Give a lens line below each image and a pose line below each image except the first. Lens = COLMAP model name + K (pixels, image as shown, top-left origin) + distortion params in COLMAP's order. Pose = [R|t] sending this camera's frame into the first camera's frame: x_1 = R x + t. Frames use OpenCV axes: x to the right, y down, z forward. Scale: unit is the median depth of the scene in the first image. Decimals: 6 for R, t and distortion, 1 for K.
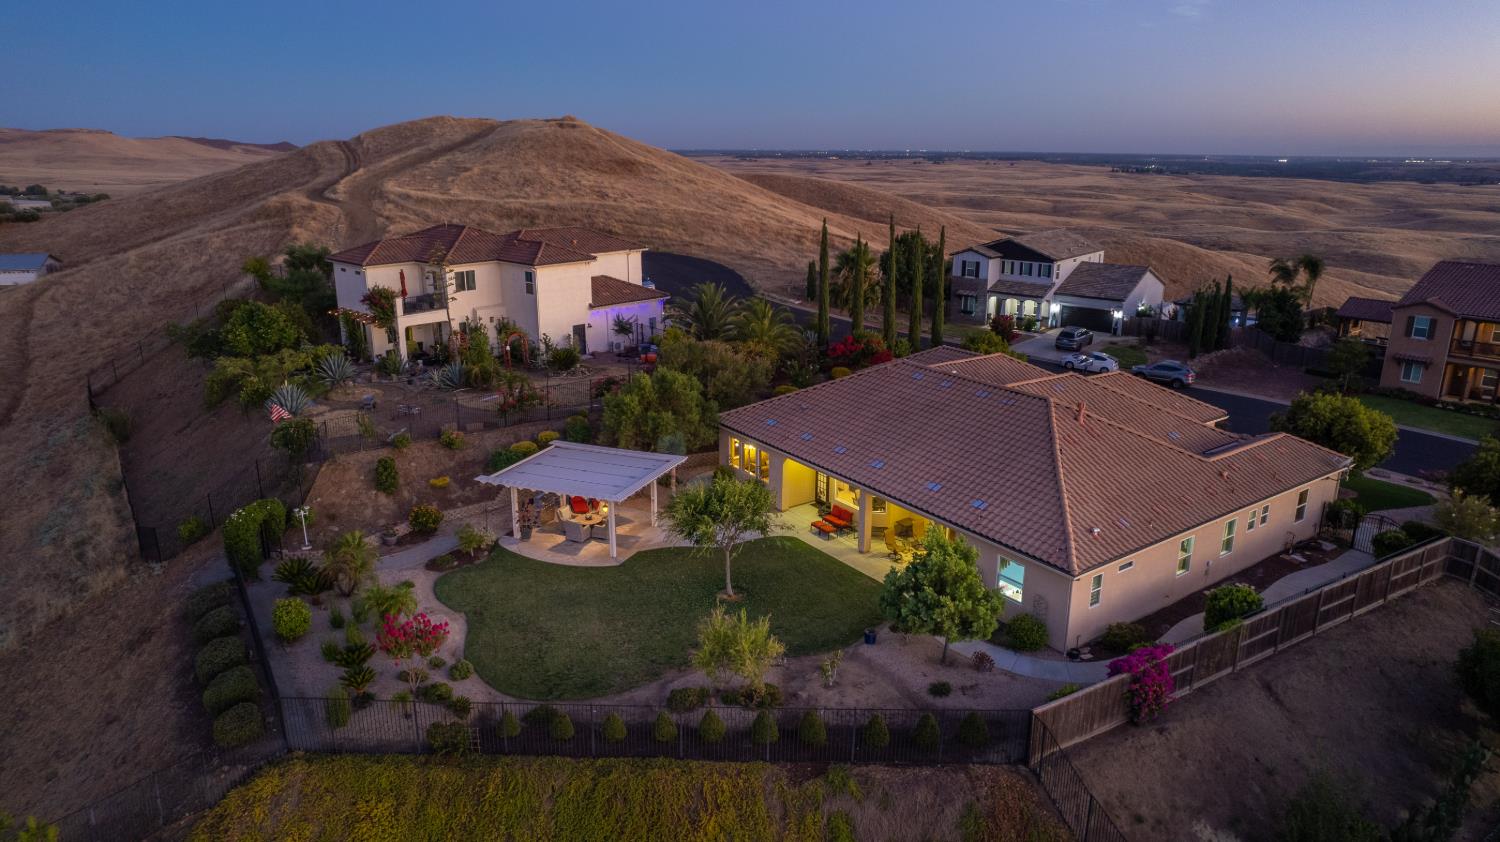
lens RADIAL K [[965.3, 0, 752.2], [0, 965.3, 414.8], [0, 0, 1]] dist [-0.075222, 0.070538]
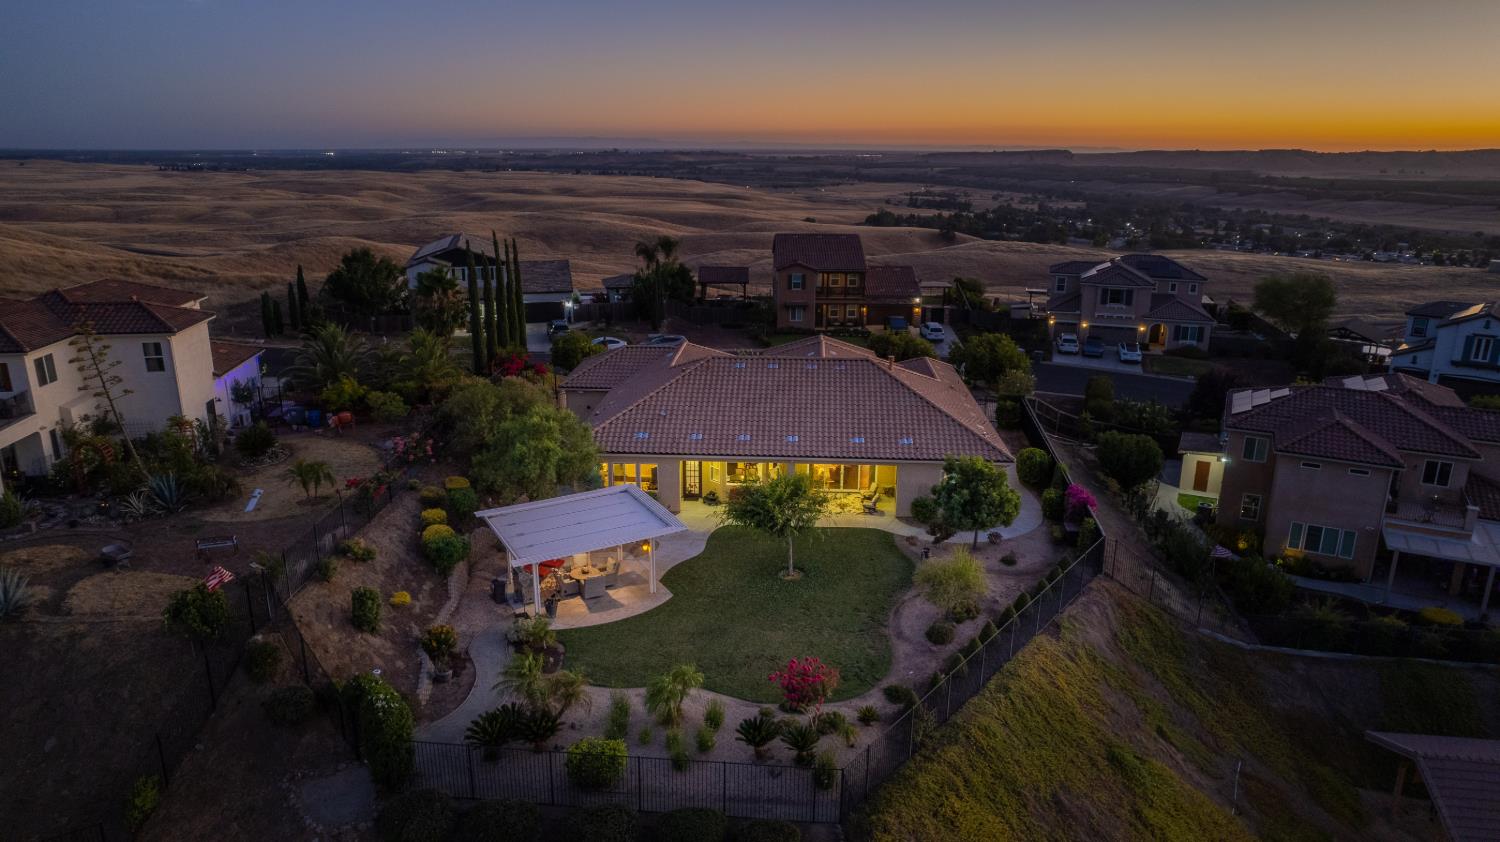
lens RADIAL K [[965.3, 0, 752.2], [0, 965.3, 414.8], [0, 0, 1]] dist [-0.075222, 0.070538]
pose [[0.617540, -0.215302, 0.756498, -0.505936], [0.210934, 0.971907, 0.104419, -0.071557], [-0.757728, 0.095088, 0.645606, 0.171185]]
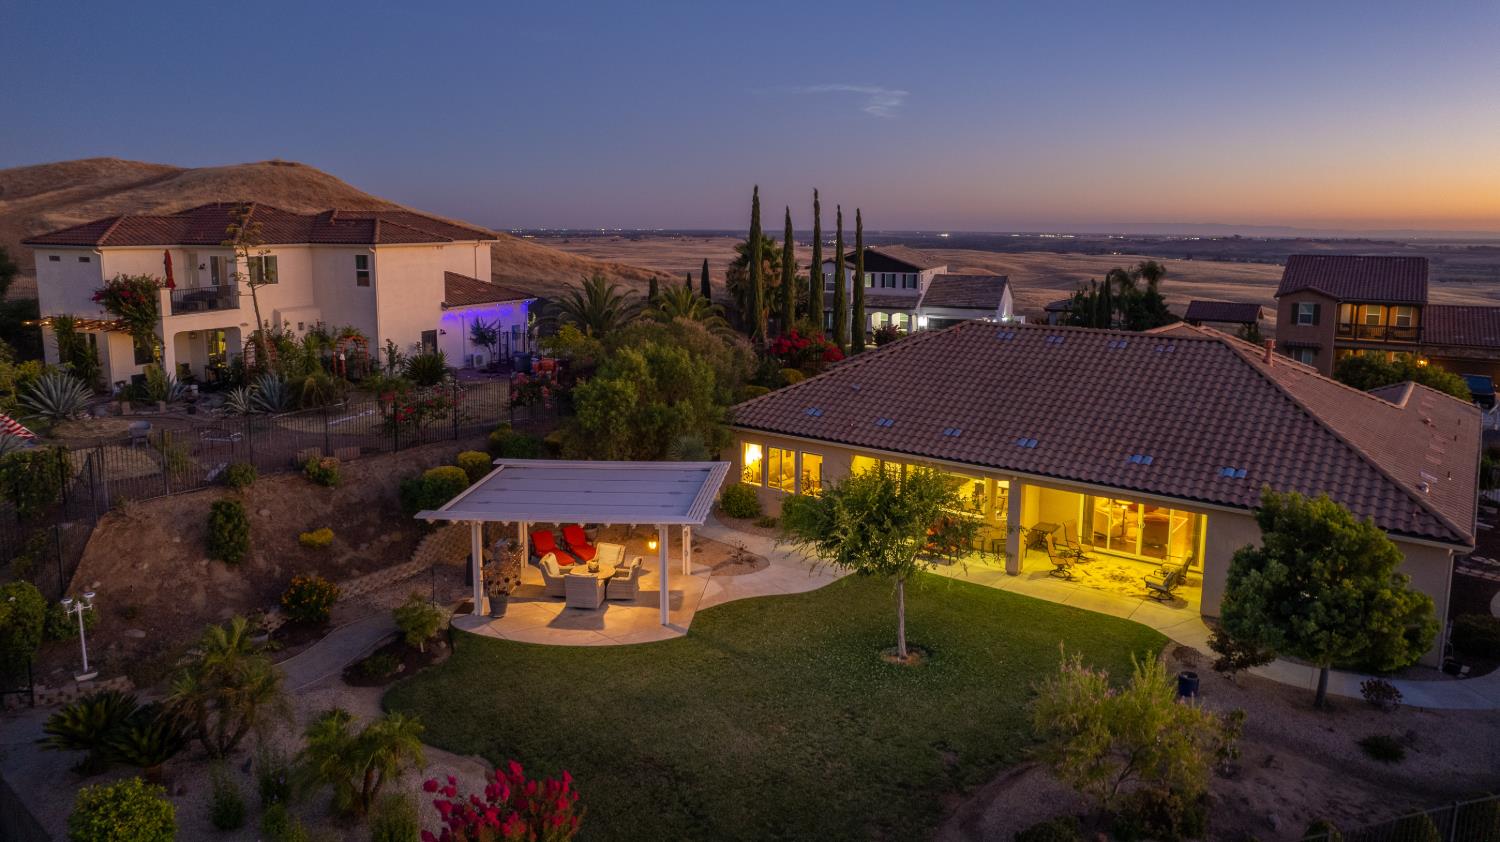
lens RADIAL K [[985.0, 0, 750.4], [0, 985.0, 366.7], [0, 0, 1]] dist [-0.082985, 0.085421]
pose [[0.954108, -0.041614, 0.296556, -0.172659], [0.079829, 0.989807, -0.117938, 0.040721], [-0.288625, 0.136199, 0.947705, 0.239778]]
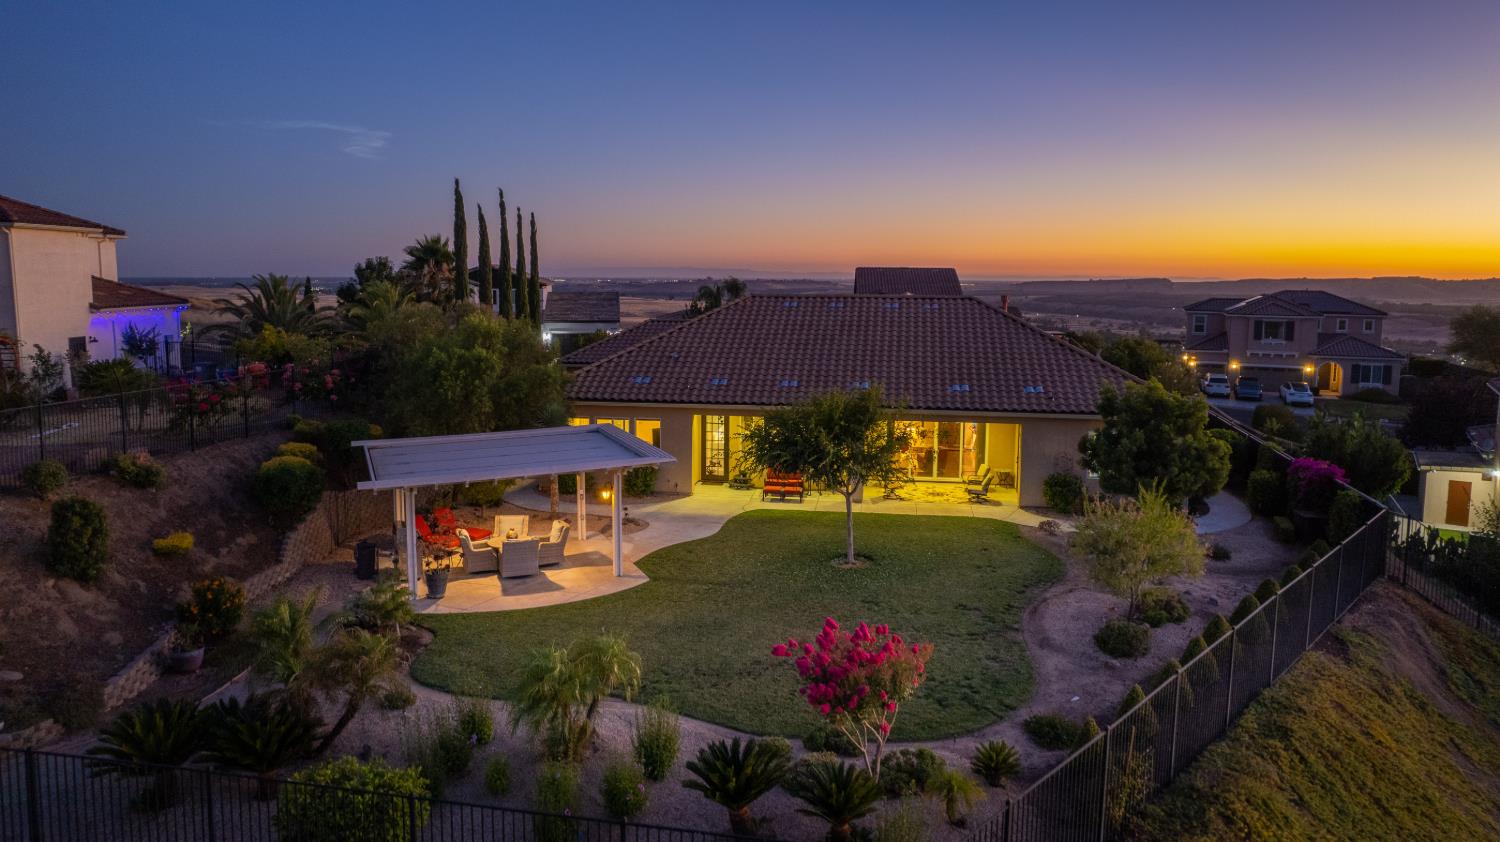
lens RADIAL K [[980.8, 0, 751.5], [0, 980.8, 384.2], [0, 0, 1]] dist [-0.080936, 0.073500]
pose [[0.688827, -0.082059, 0.720266, -0.328345], [0.194501, 0.978063, -0.074582, 0.059319], [-0.698345, 0.191467, 0.689677, 0.322491]]
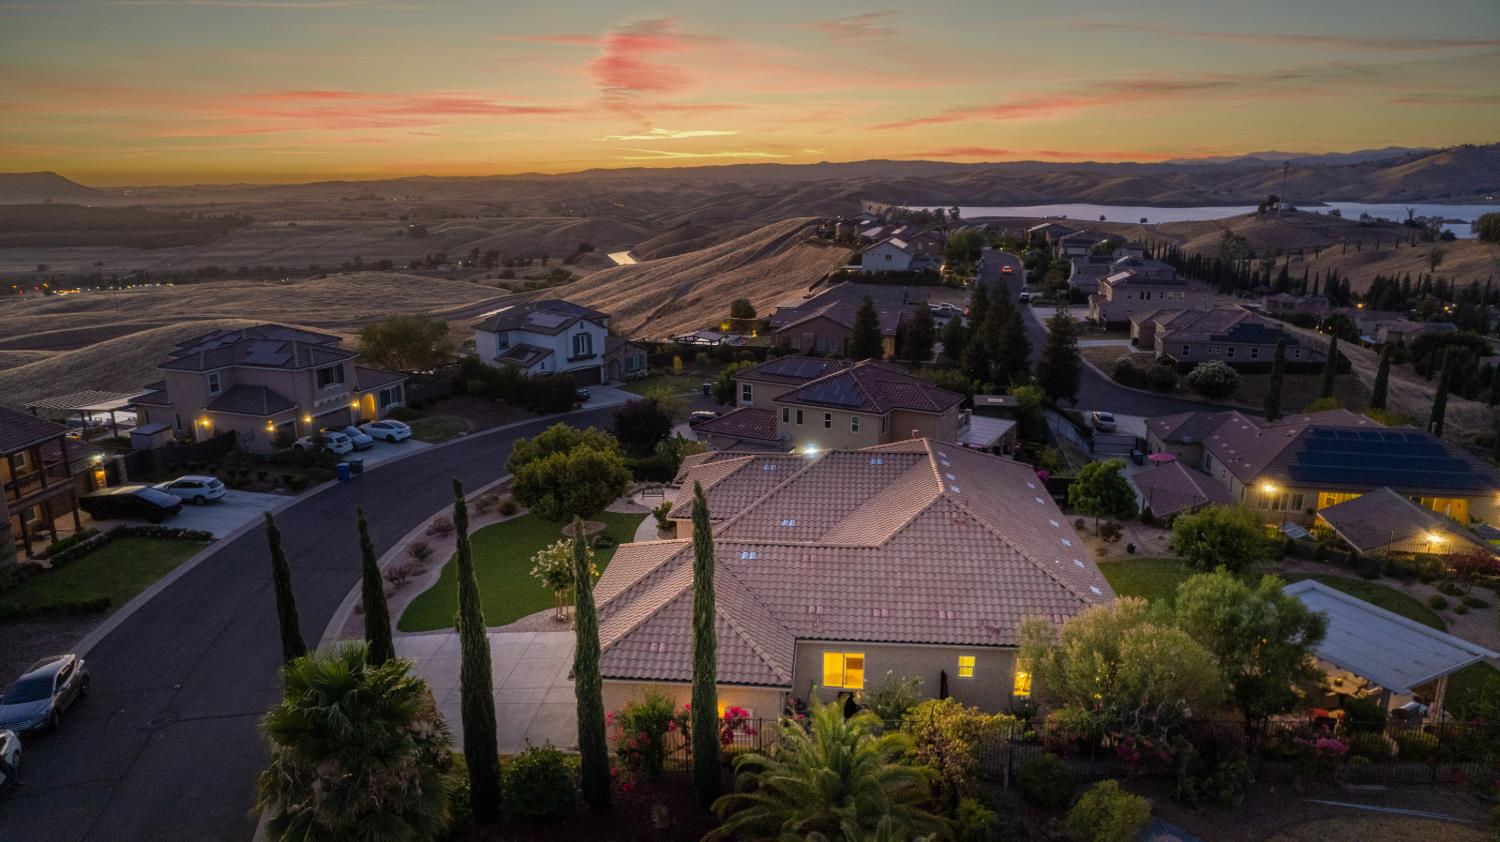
lens RADIAL K [[965.3, 0, 752.2], [0, 965.3, 414.8], [0, 0, 1]] dist [-0.075222, 0.070538]
pose [[-0.761105, -0.160250, 0.628521, -0.178284], [0.174635, 0.882591, 0.436503, -0.386481], [-0.624677, 0.441987, -0.643759, 1.199535]]
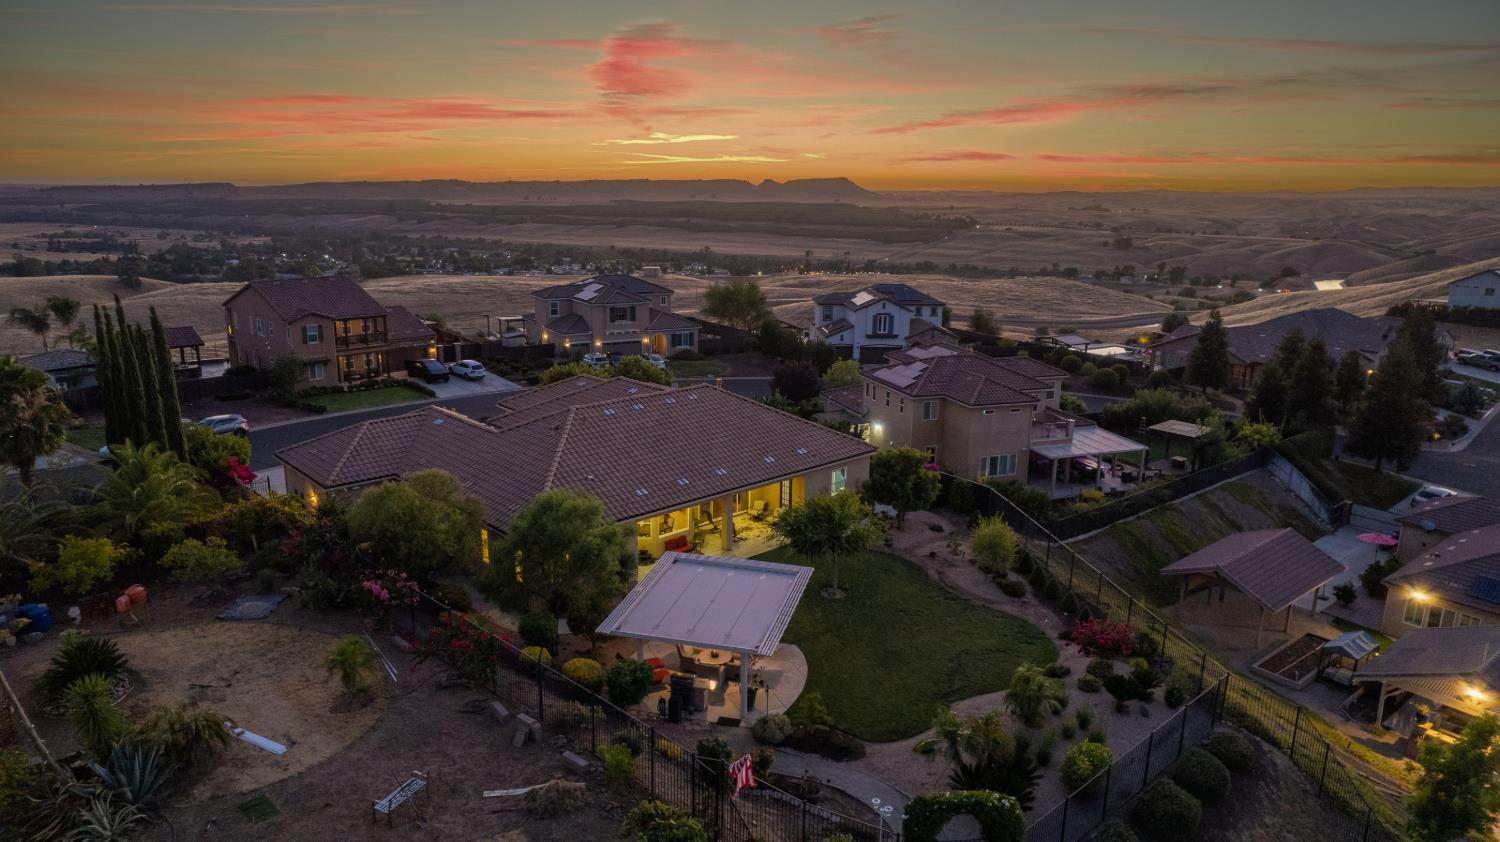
lens RADIAL K [[965.3, 0, 752.2], [0, 965.3, 414.8], [0, 0, 1]] dist [-0.075222, 0.070538]
pose [[-0.141044, -0.238407, 0.960869, -0.619340], [0.255477, 0.928933, 0.267984, -0.200270], [-0.956472, 0.283278, -0.070113, 0.656079]]
